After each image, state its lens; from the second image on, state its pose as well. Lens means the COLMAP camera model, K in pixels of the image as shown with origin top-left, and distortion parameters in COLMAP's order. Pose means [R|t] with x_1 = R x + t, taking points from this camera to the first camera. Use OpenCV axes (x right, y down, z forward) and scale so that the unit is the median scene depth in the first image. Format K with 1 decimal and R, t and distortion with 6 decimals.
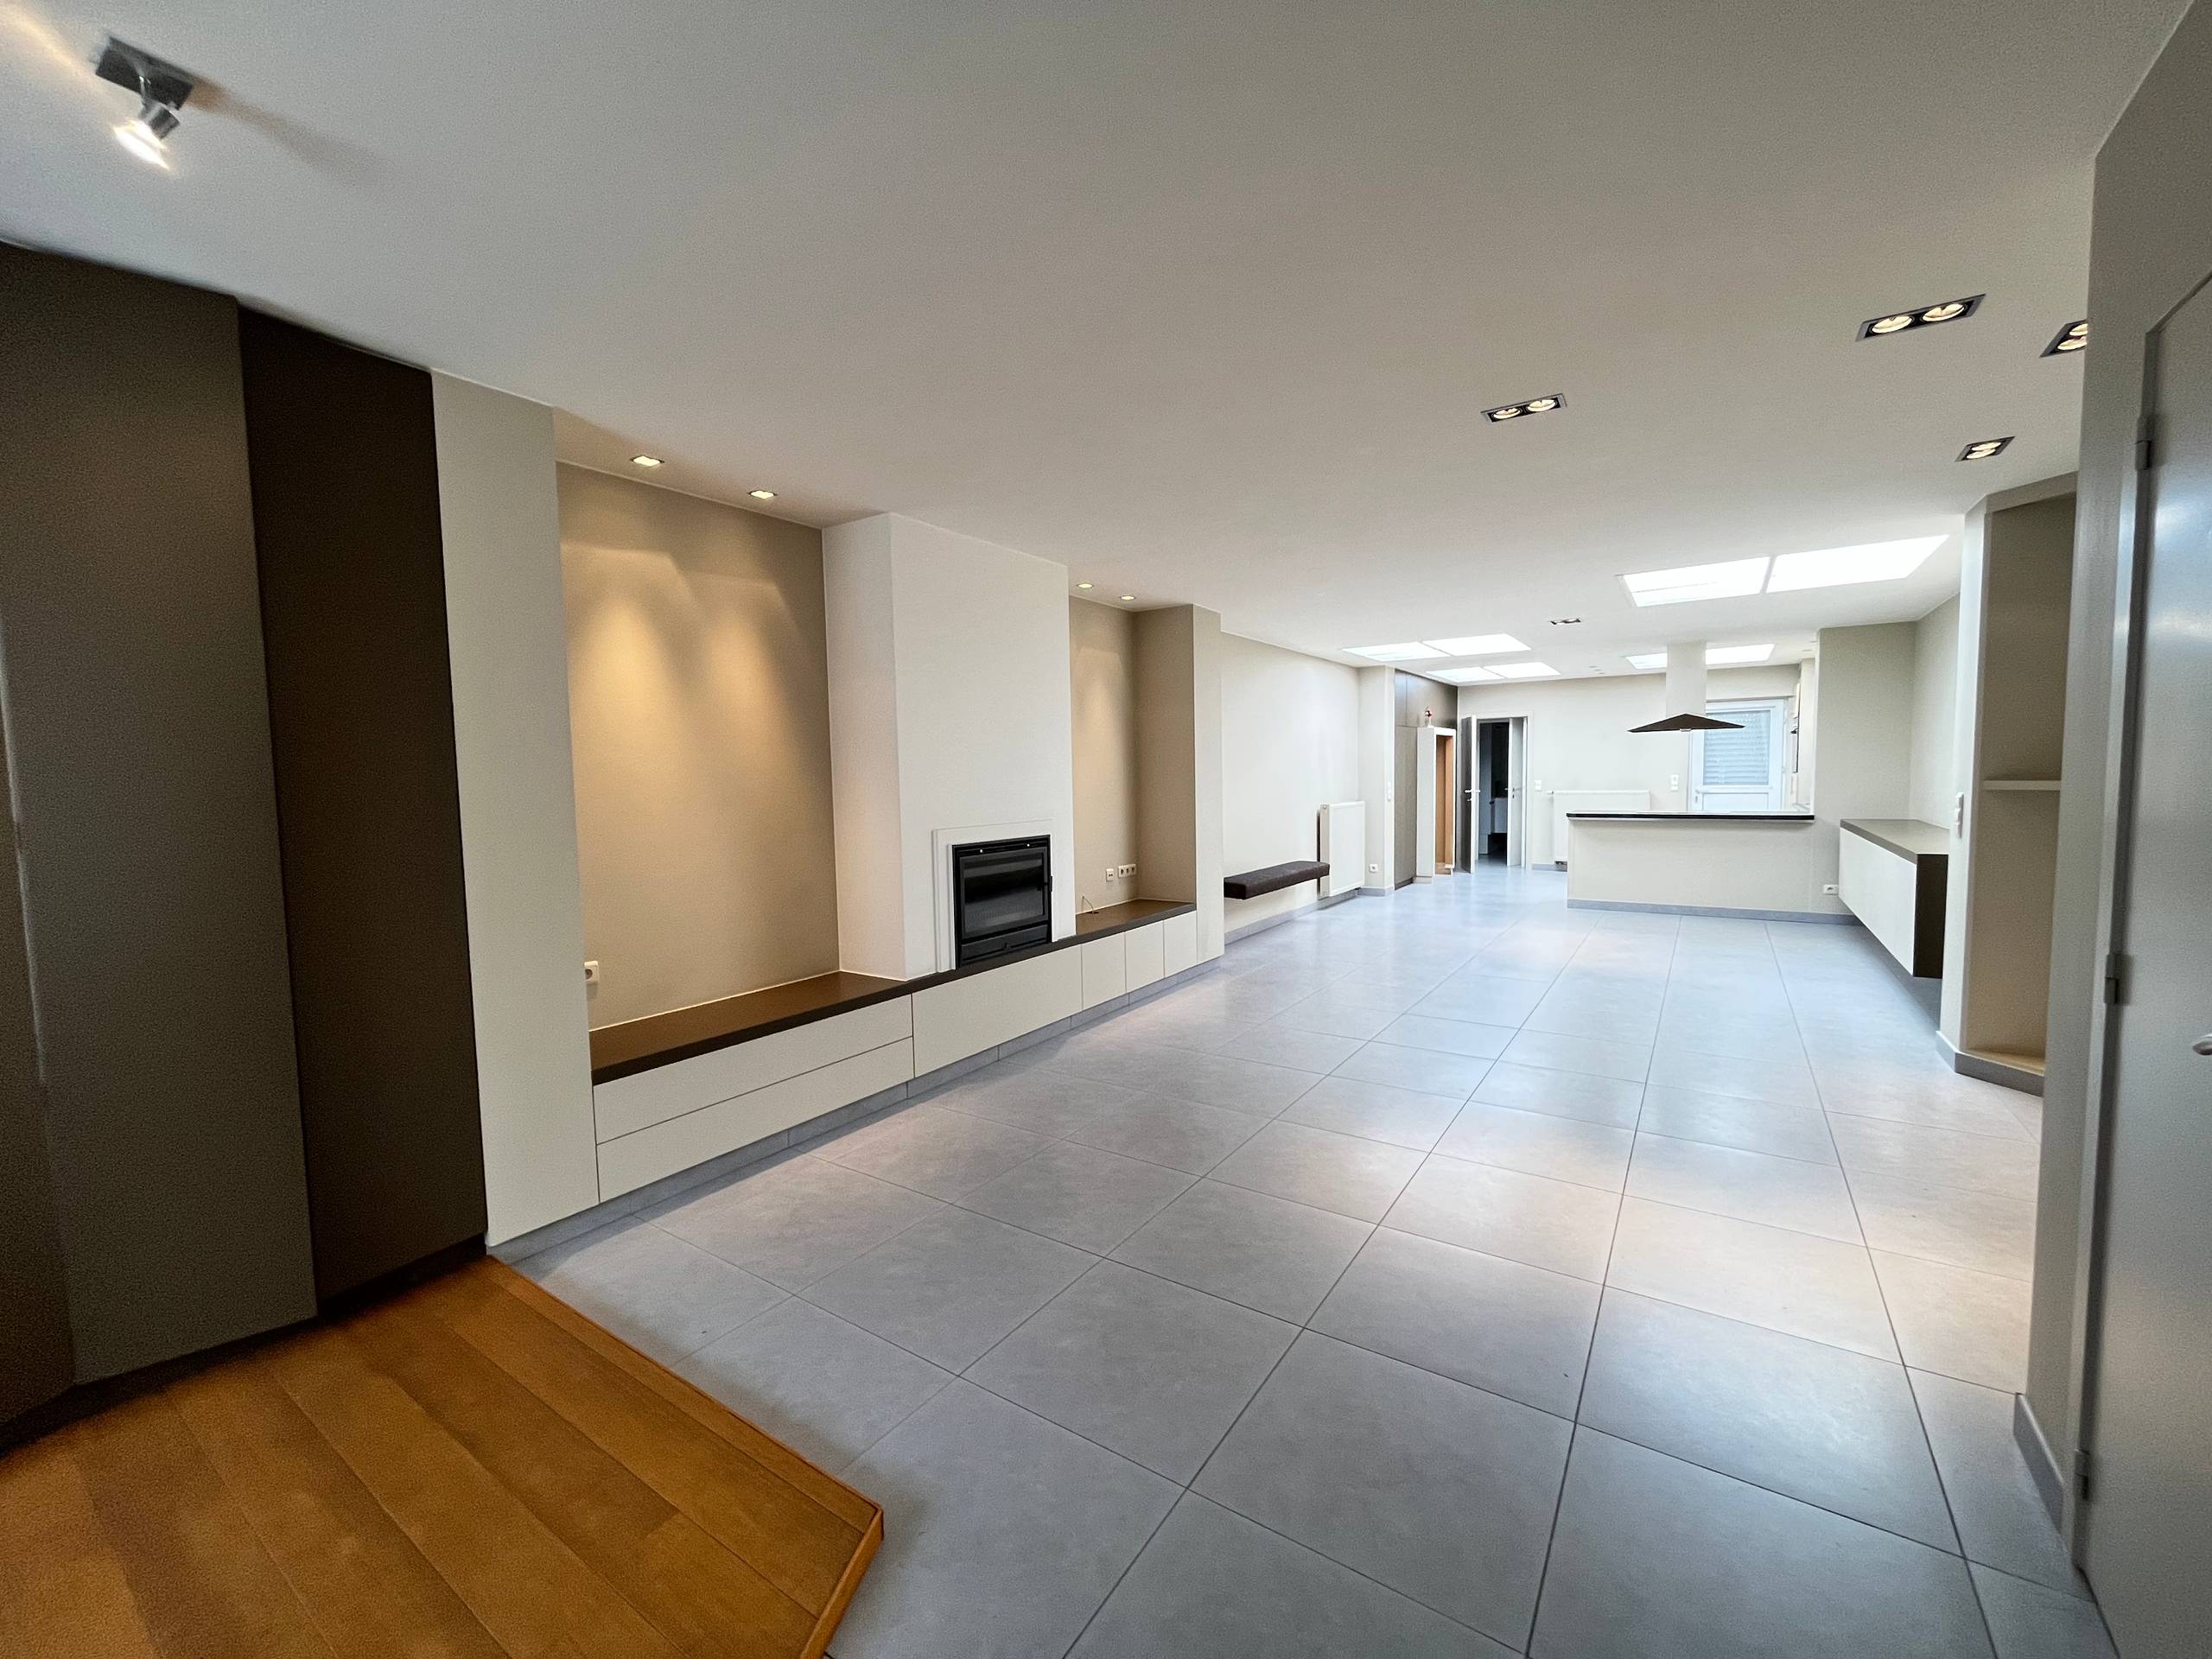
lens RADIAL K [[889.2, 0, 1106.0], [0, 889.2, 829.5], [0, 0, 1]] dist [-0.001798, -0.000055]
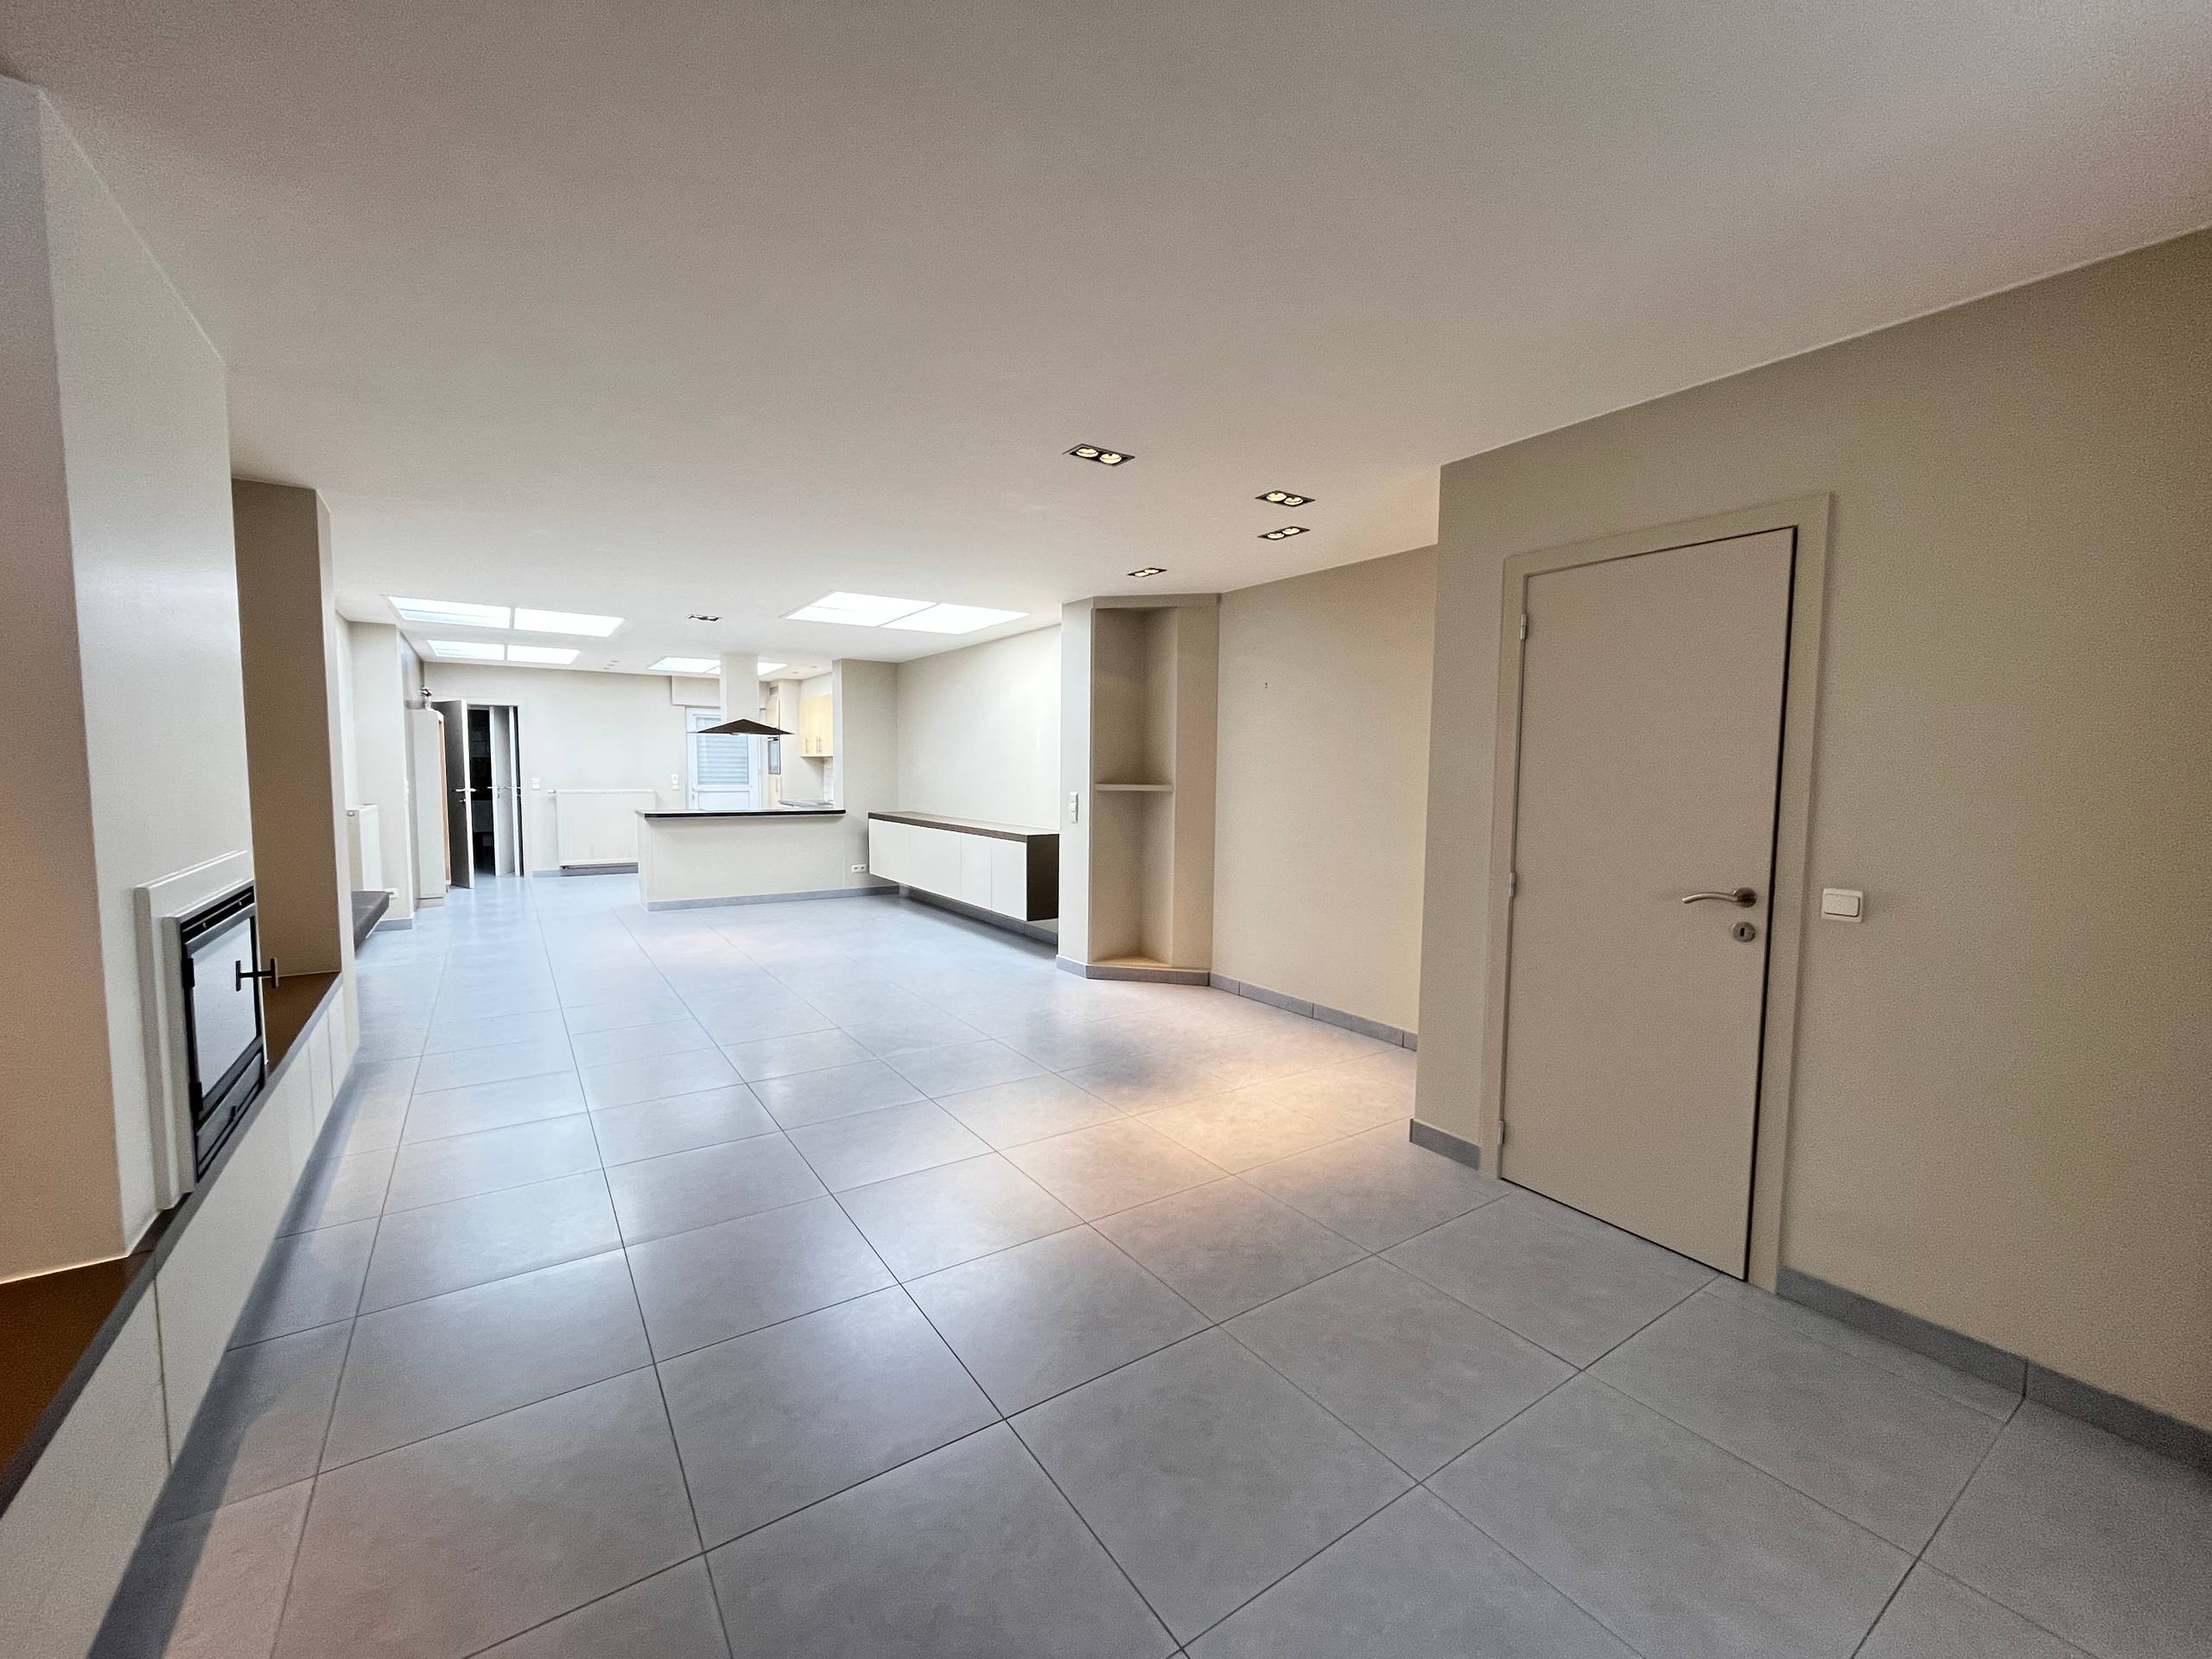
lens RADIAL K [[889.2, 0, 1106.0], [0, 889.2, 829.5], [0, 0, 1]] dist [-0.001798, -0.000055]
pose [[0.384615, -0.042066, 0.922118, -0.182573], [0.039593, 0.998794, 0.029050, -0.009586], [-0.922227, 0.025337, 0.385817, 0.175145]]
